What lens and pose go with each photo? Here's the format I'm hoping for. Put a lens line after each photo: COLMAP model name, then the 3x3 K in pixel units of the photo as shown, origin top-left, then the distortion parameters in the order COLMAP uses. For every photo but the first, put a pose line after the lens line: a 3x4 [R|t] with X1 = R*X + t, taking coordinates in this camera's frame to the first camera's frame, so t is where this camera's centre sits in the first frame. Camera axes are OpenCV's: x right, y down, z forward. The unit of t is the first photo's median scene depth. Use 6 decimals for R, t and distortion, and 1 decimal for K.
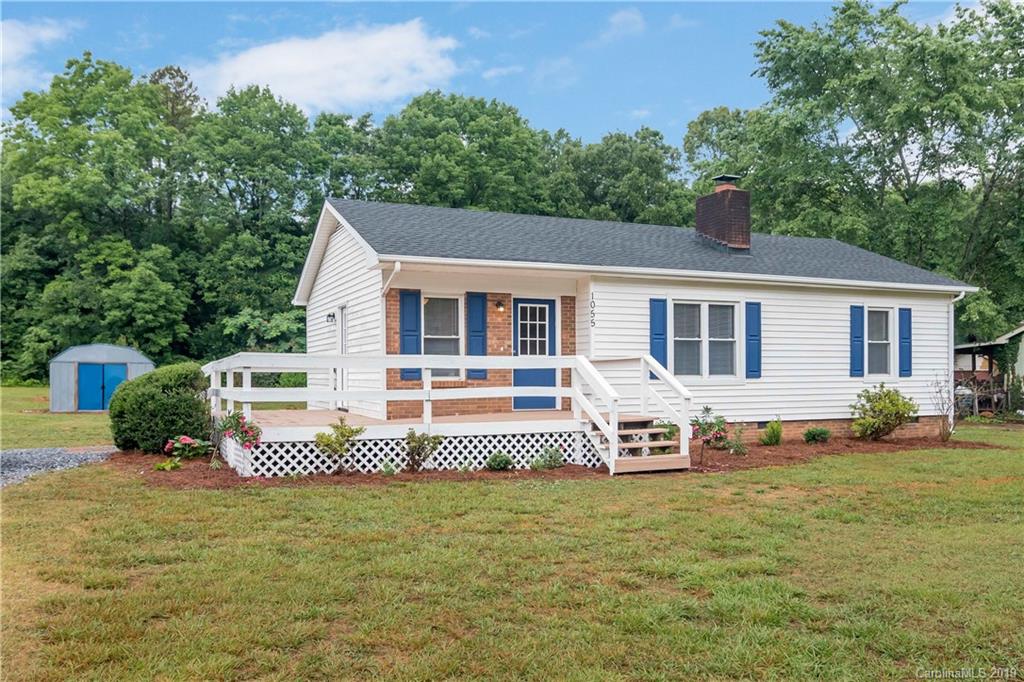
lens RADIAL K [[827.5, 0, 511.9], [0, 827.5, 398.5], [0, 0, 1]] dist [0.030271, -0.003446]
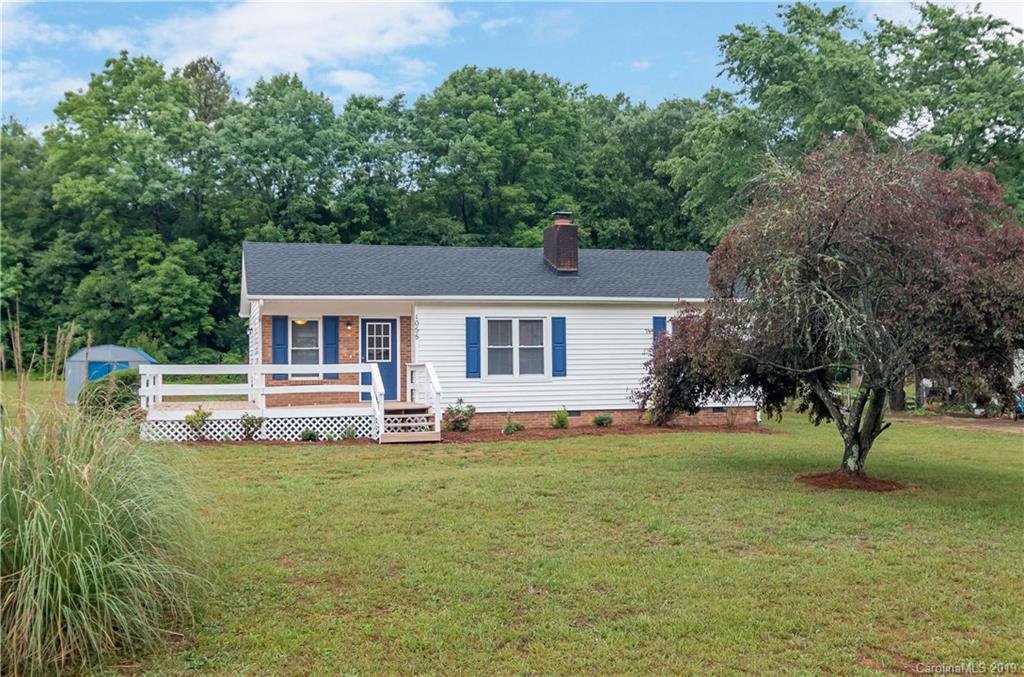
lens RADIAL K [[1039.9, 0, 512.0], [0, 1039.9, 338.5], [0, 0, 1]] dist [0.040712, 0.000978]
pose [[0.990491, -0.008753, -0.137296, 0.138957], [0.002002, 0.998785, -0.049232, -0.001312], [0.137560, 0.048489, 0.989306, -0.189072]]
